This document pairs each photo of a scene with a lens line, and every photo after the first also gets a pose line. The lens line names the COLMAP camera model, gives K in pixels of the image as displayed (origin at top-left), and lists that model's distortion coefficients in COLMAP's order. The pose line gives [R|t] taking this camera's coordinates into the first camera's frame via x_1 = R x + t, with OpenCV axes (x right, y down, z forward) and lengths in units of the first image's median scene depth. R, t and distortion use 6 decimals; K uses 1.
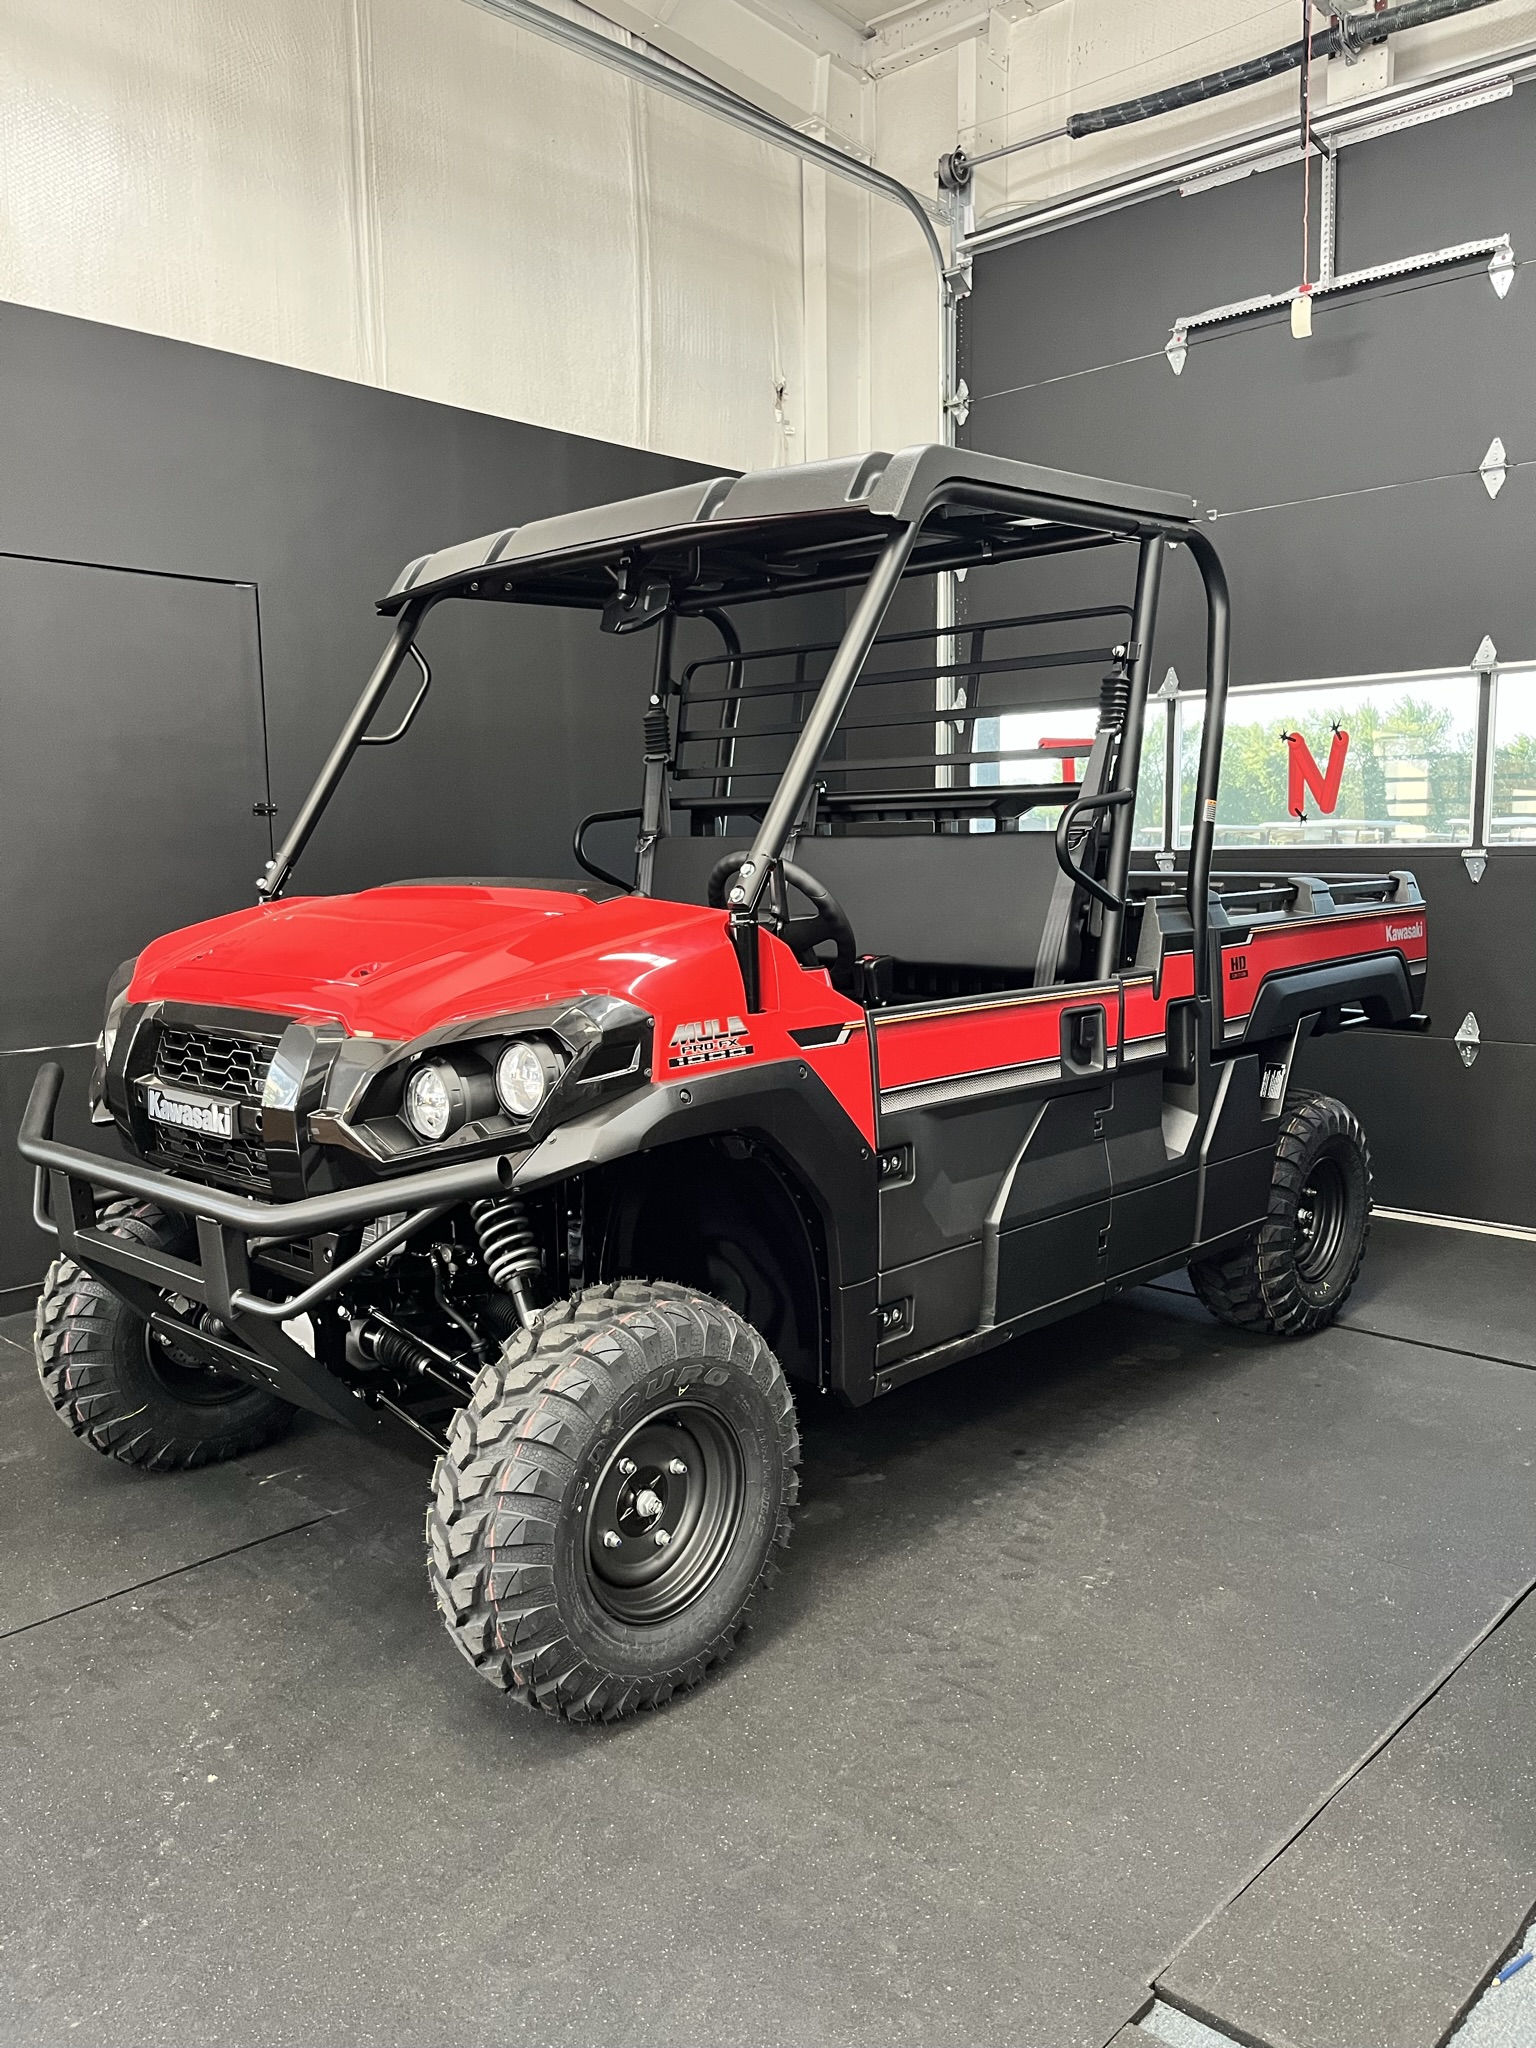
lens RADIAL K [[1586.0, 0, 777.8], [0, 1586.0, 1026.0], [0, 0, 1]] dist [0.016869, -0.017075]
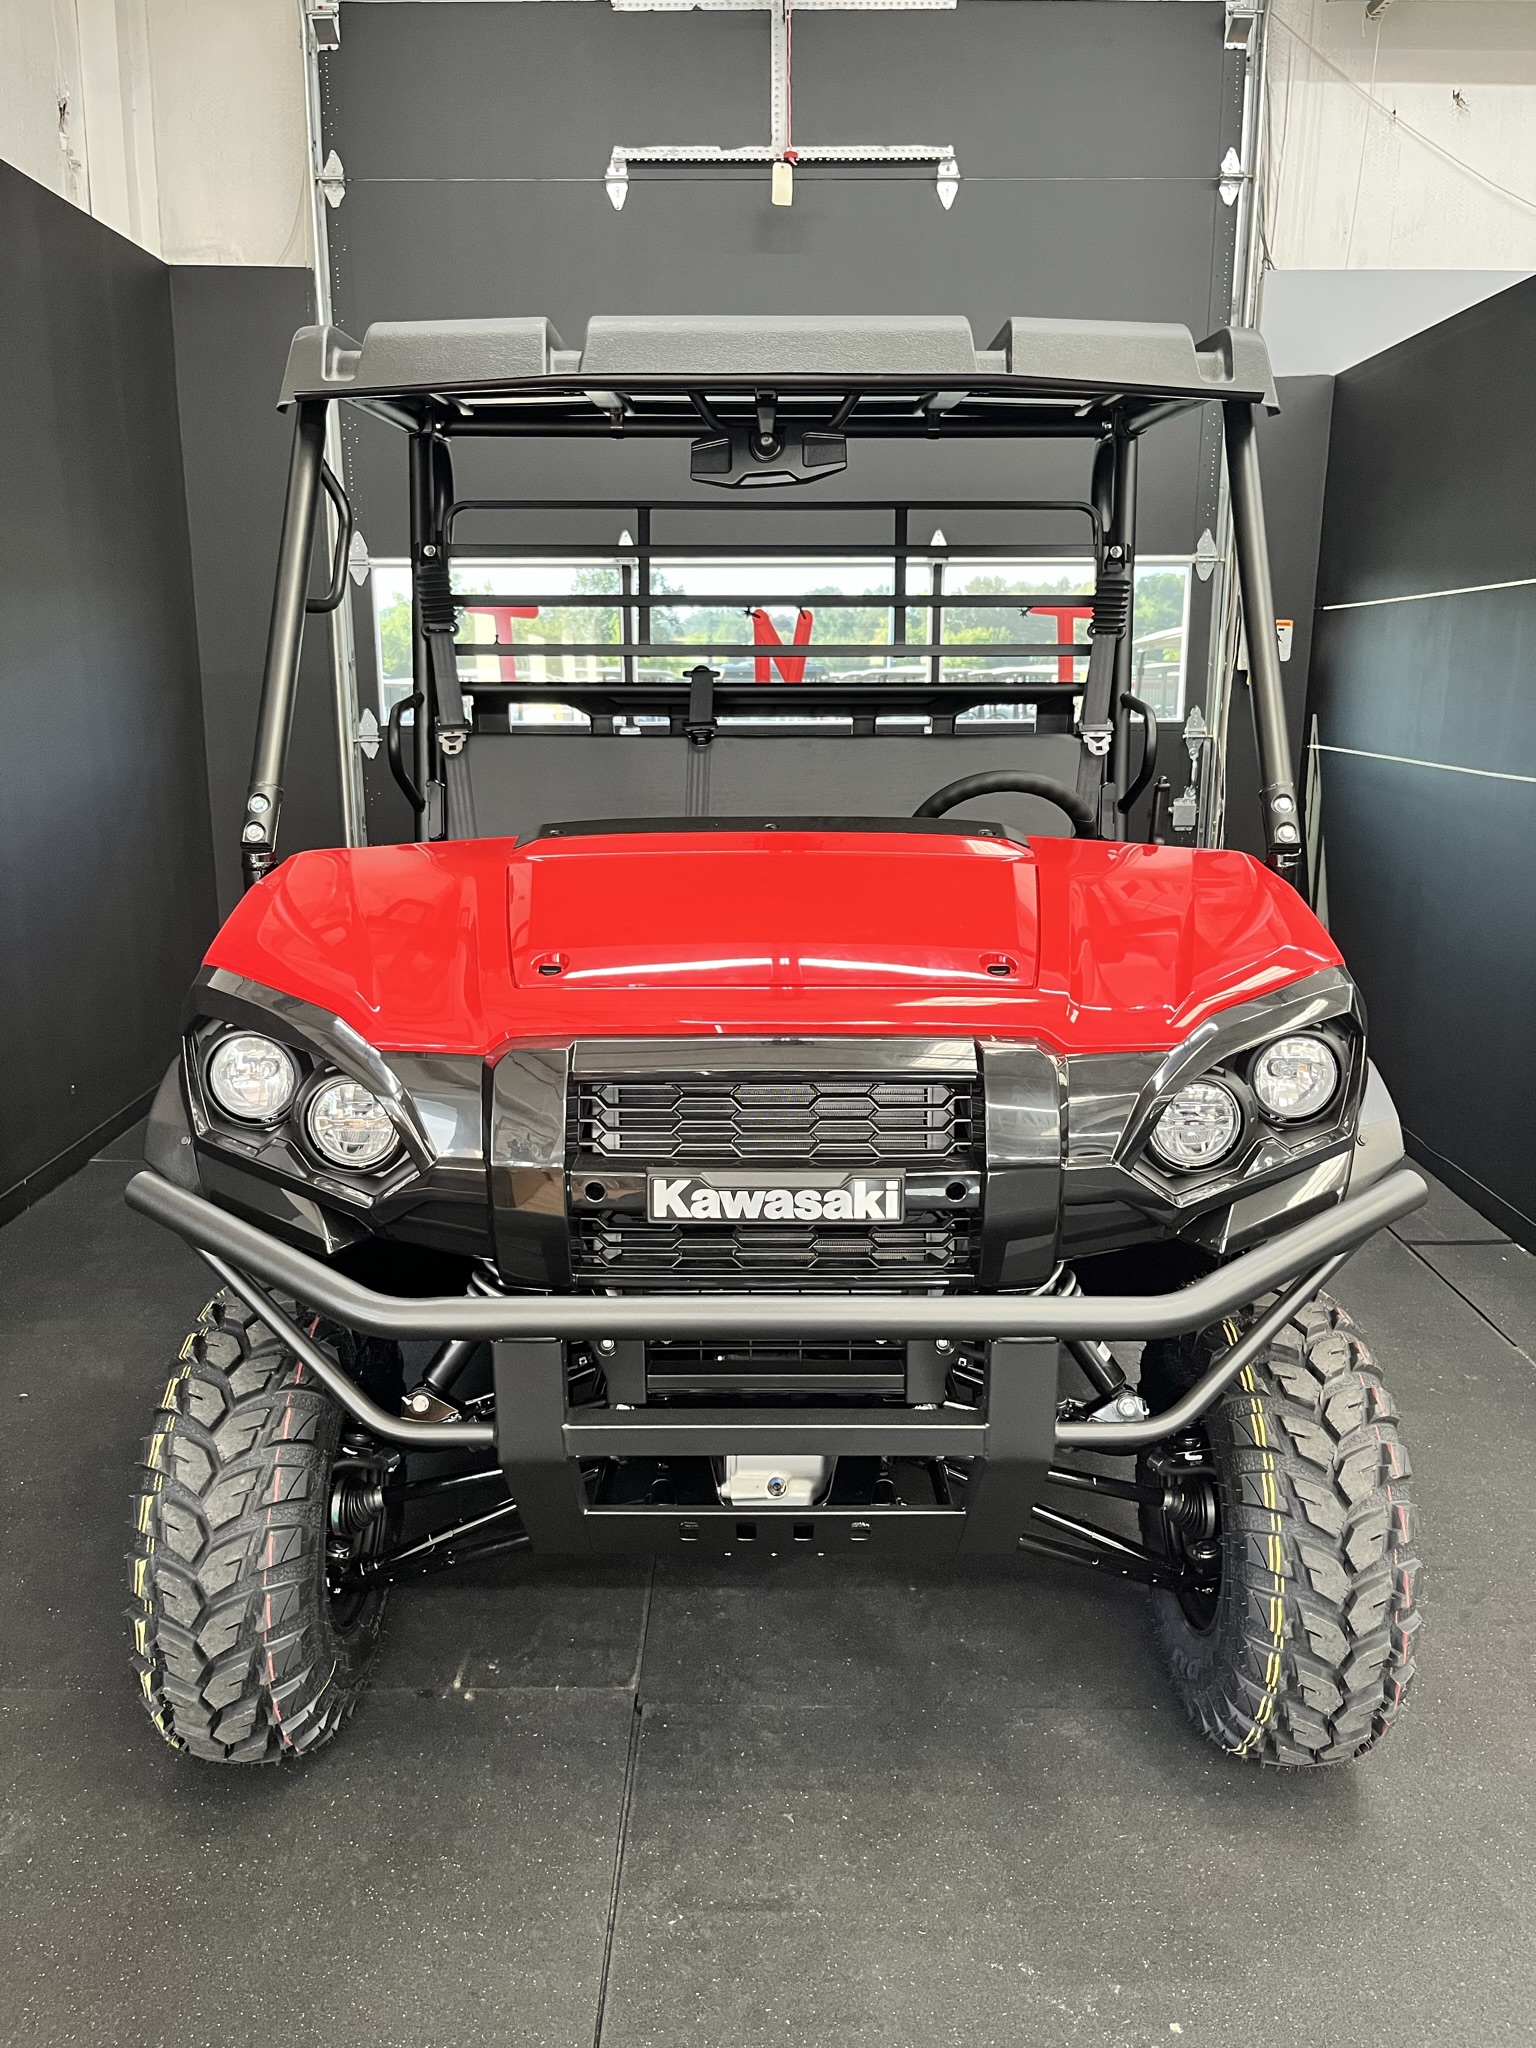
lens RADIAL K [[1586.0, 0, 774.1], [0, 1586.0, 1022.2], [0, 0, 1]] dist [0.016869, -0.017075]
pose [[0.726938, -0.139416, 0.672402, -0.432852], [0.072311, 0.989271, 0.126939, -0.056566], [-0.682885, -0.043655, 0.729220, 0.269046]]
